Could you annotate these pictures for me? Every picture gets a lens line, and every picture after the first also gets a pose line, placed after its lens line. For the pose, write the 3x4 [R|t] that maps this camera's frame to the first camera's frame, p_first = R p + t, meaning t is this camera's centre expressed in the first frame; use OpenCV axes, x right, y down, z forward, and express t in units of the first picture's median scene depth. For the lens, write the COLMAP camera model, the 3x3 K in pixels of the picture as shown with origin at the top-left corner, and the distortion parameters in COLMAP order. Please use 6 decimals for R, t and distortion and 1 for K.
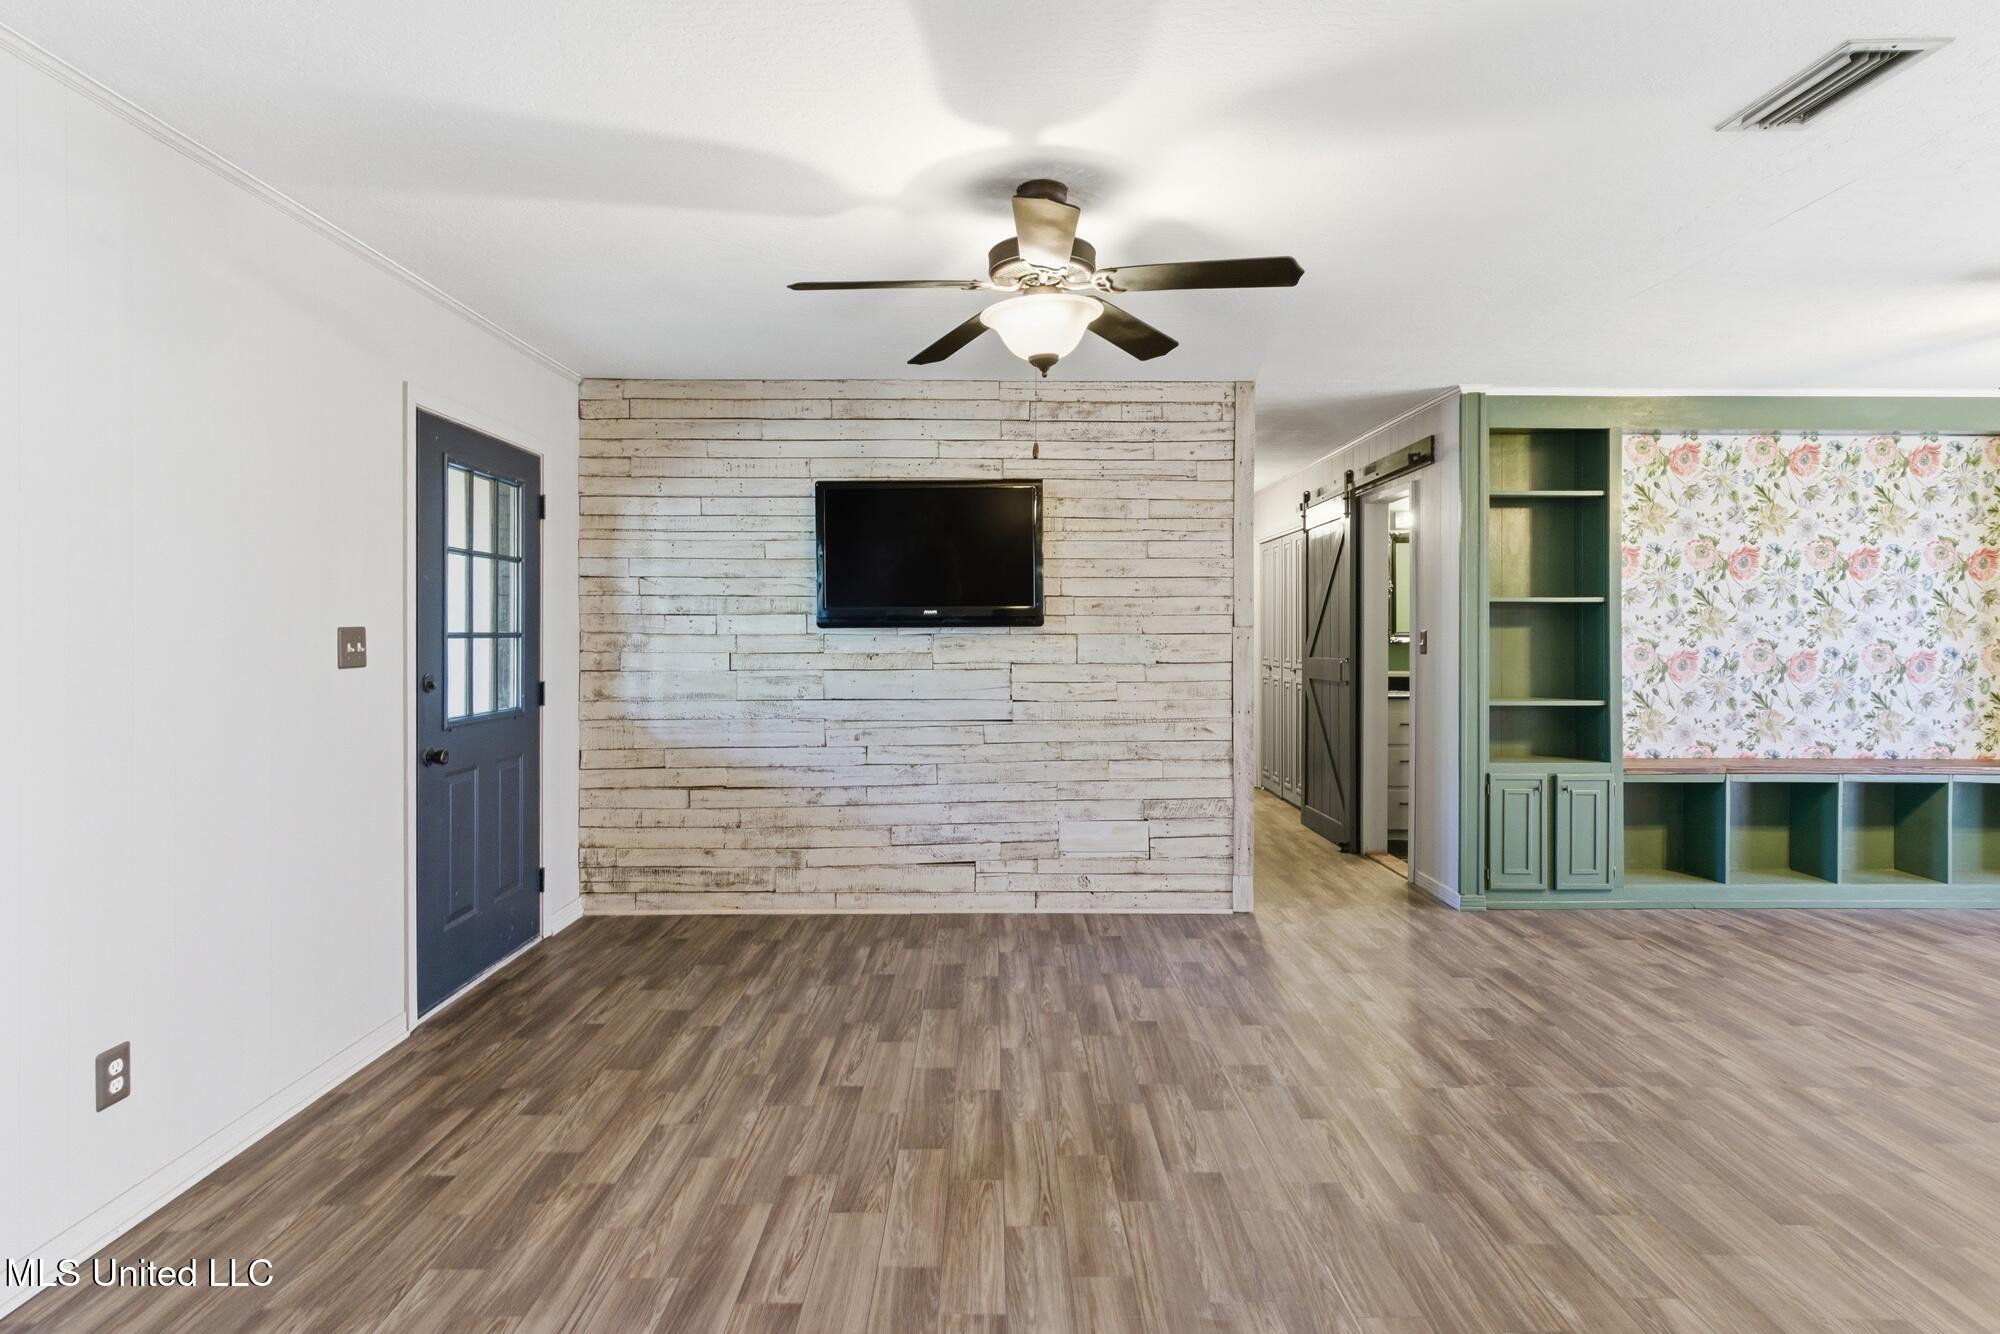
lens RADIAL K [[975.7, 0, 998.8], [0, 975.7, 633.6], [0, 0, 1]] dist [0.000865, 0.000054]
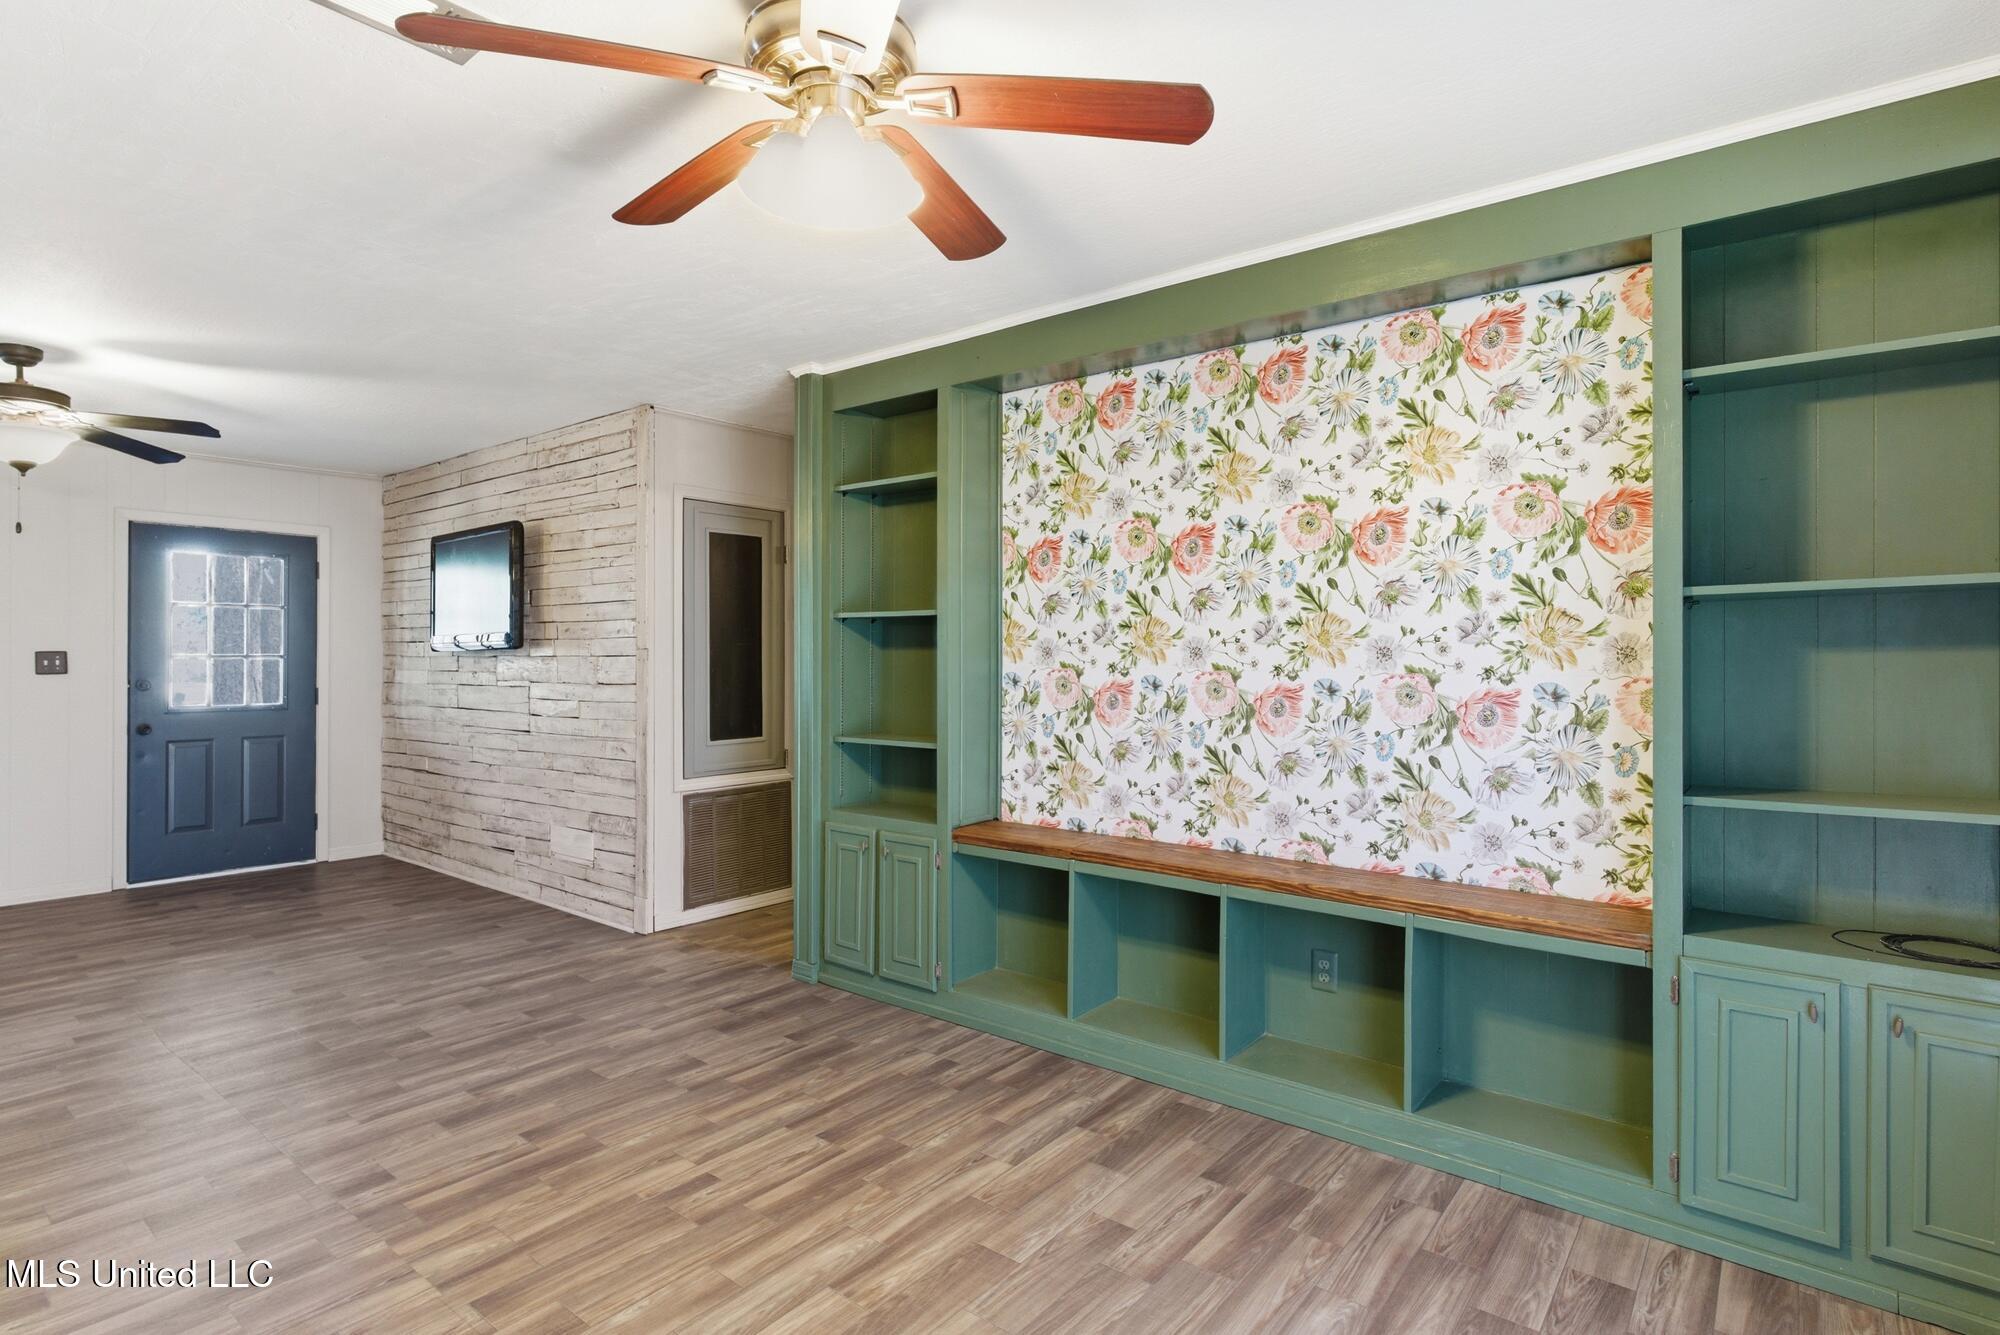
lens RADIAL K [[1002.4, 0, 1000.7], [0, 1002.4, 655.4], [0, 0, 1]] dist [-0.001237, -0.000573]
pose [[0.778881, 0.000046, -0.627172, 1.154125], [-0.002493, 0.999992, -0.003022, 0.001689], [0.627167, 0.003917, 0.778875, 0.417938]]
